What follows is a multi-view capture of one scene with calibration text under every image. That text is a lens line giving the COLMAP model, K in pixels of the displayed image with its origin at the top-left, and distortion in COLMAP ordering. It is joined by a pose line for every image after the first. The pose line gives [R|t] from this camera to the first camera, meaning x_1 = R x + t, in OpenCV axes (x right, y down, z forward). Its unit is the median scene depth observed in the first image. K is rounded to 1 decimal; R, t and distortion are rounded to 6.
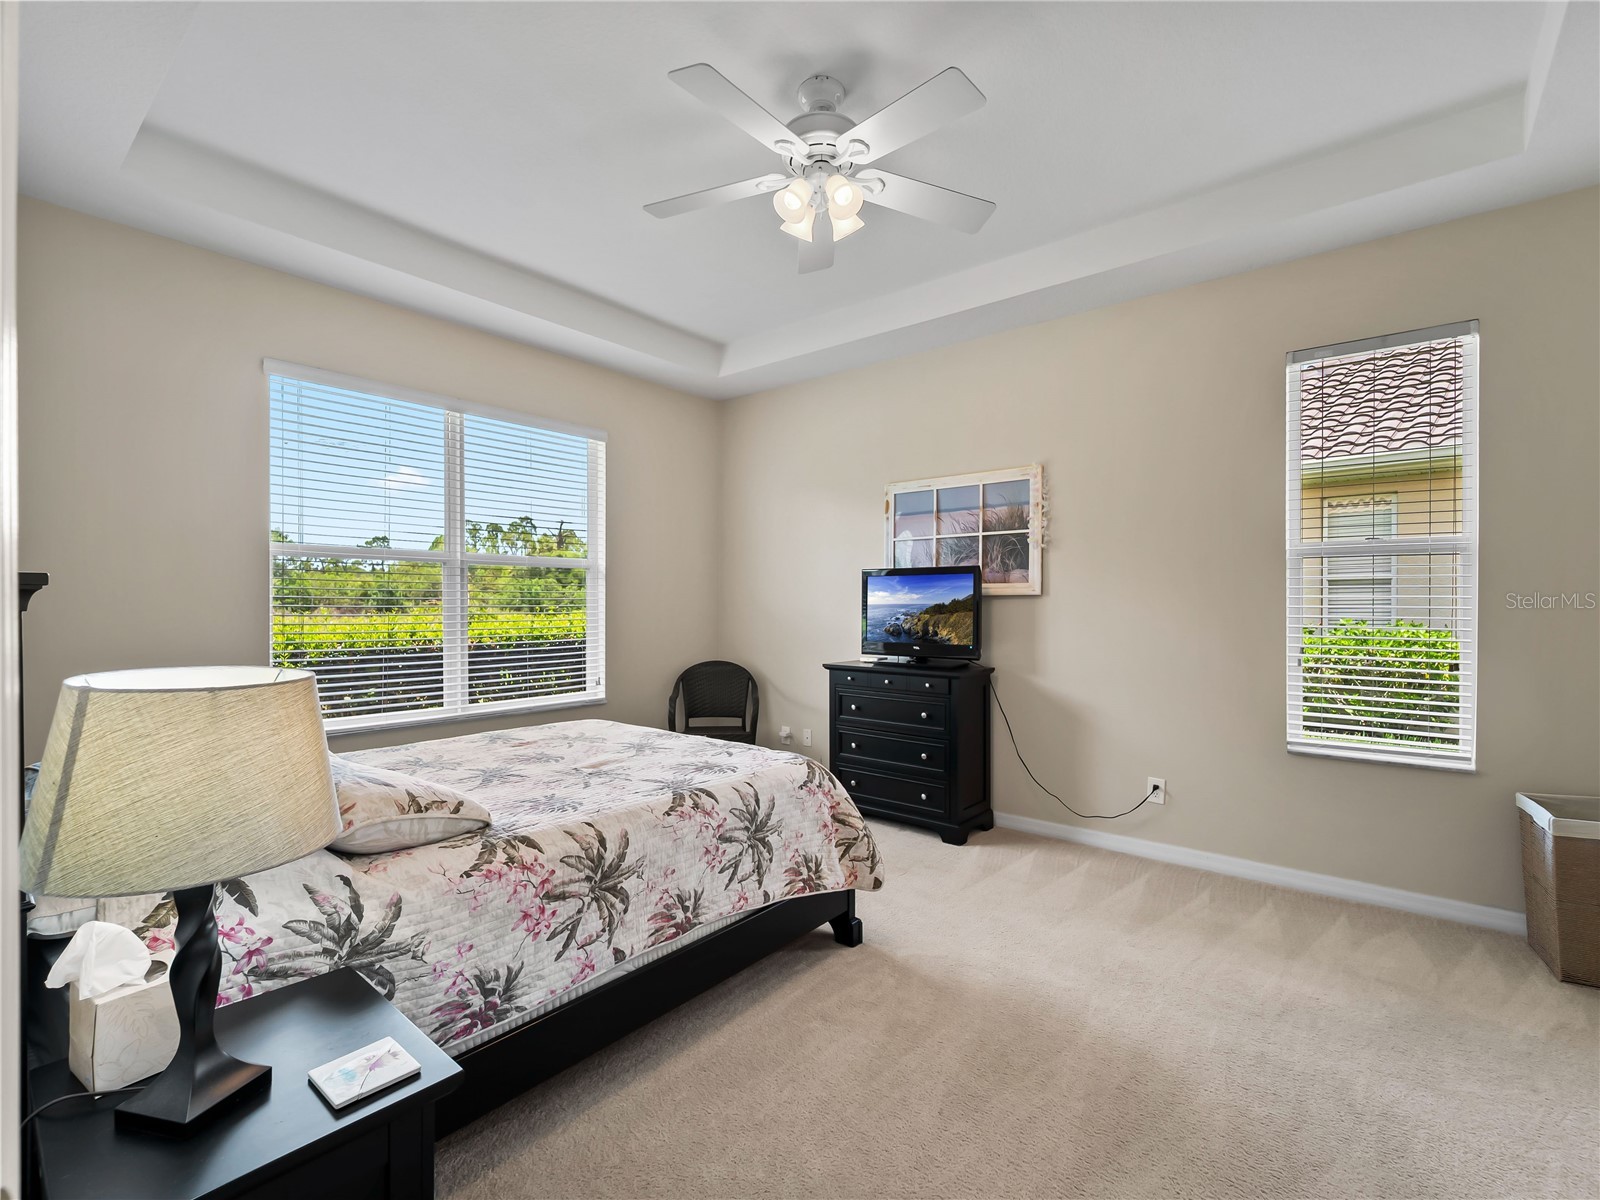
lens RADIAL K [[719.6, 0, 805.1], [0, 719.6, 606.9], [0, 0, 1]] dist [-0.000790, -0.000302]
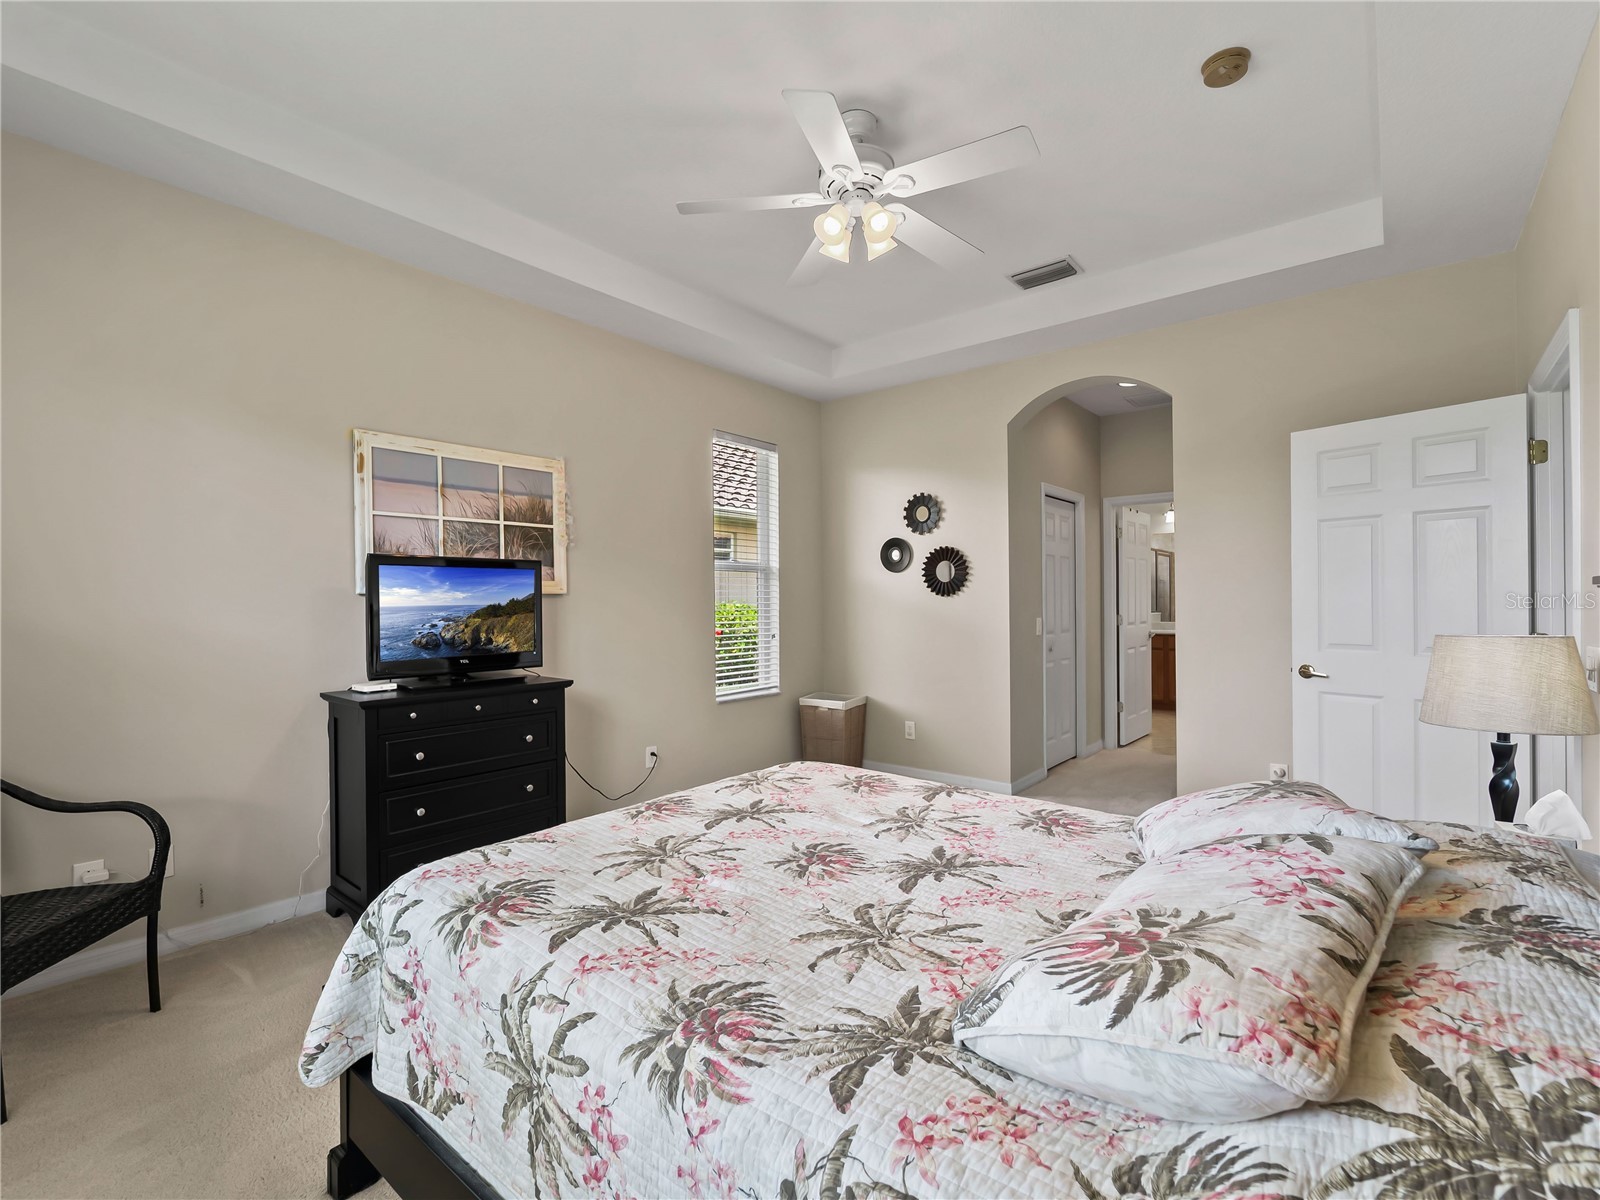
lens RADIAL K [[730.9, 0, 805.6], [0, 730.9, 608.5], [0, 0, 1]] dist [-0.000901, -0.000954]
pose [[-0.002237, -0.019170, 0.999814, -0.636105], [0.005956, 0.999798, 0.019183, -0.013536], [-0.999980, 0.005998, -0.002122, 0.640596]]
